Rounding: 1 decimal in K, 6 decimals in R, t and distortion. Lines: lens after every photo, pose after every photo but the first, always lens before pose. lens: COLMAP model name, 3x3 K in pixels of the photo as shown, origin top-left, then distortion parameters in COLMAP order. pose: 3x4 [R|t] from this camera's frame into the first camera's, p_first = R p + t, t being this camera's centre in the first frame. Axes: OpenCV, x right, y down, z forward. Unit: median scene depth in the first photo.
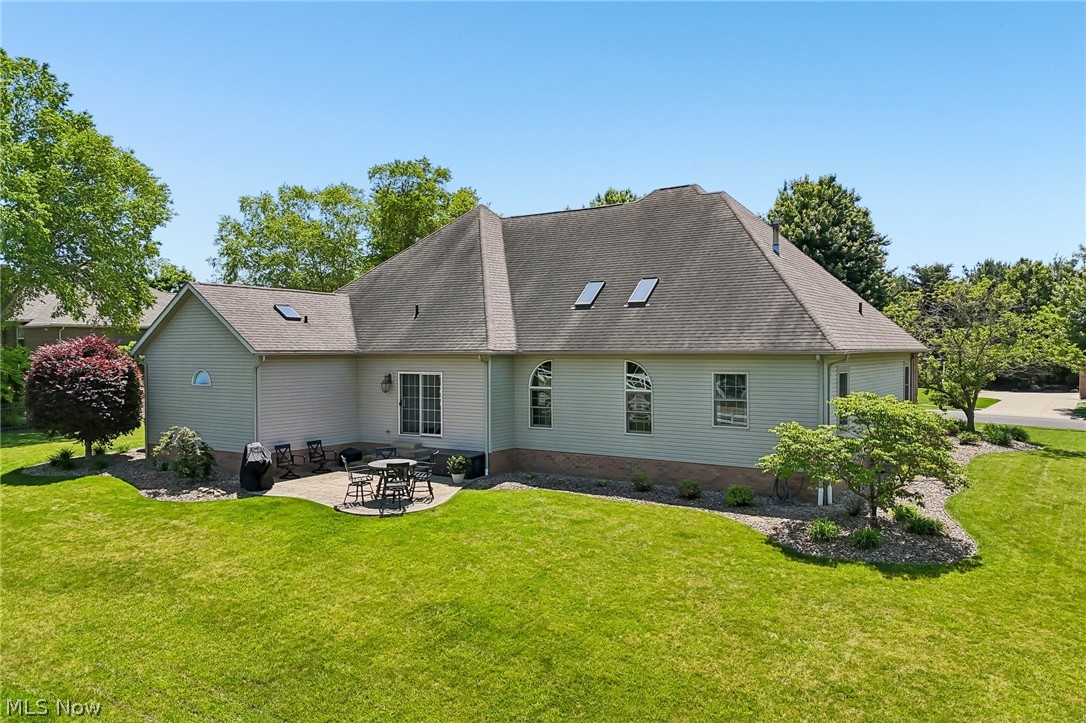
lens RADIAL K [[807.5, 0, 543.0], [0, 807.5, 361.5], [0, 0, 1]] dist [0.044221, -0.009916]
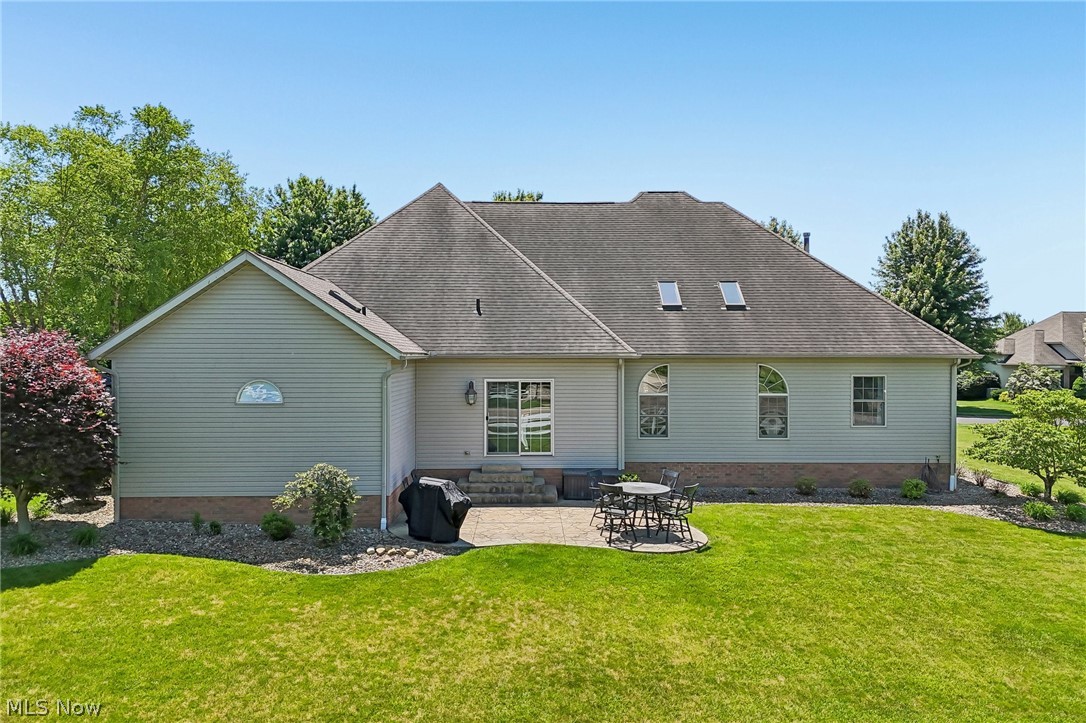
lens RADIAL K [[807.5, 0, 543.0], [0, 807.5, 361.5], [0, 0, 1]] dist [0.044221, -0.009916]
pose [[0.823299, -0.000567, 0.567608, -0.674540], [0.004240, 0.999978, -0.005150, -0.000857], [-0.567592, 0.006646, 0.823283, 0.335148]]
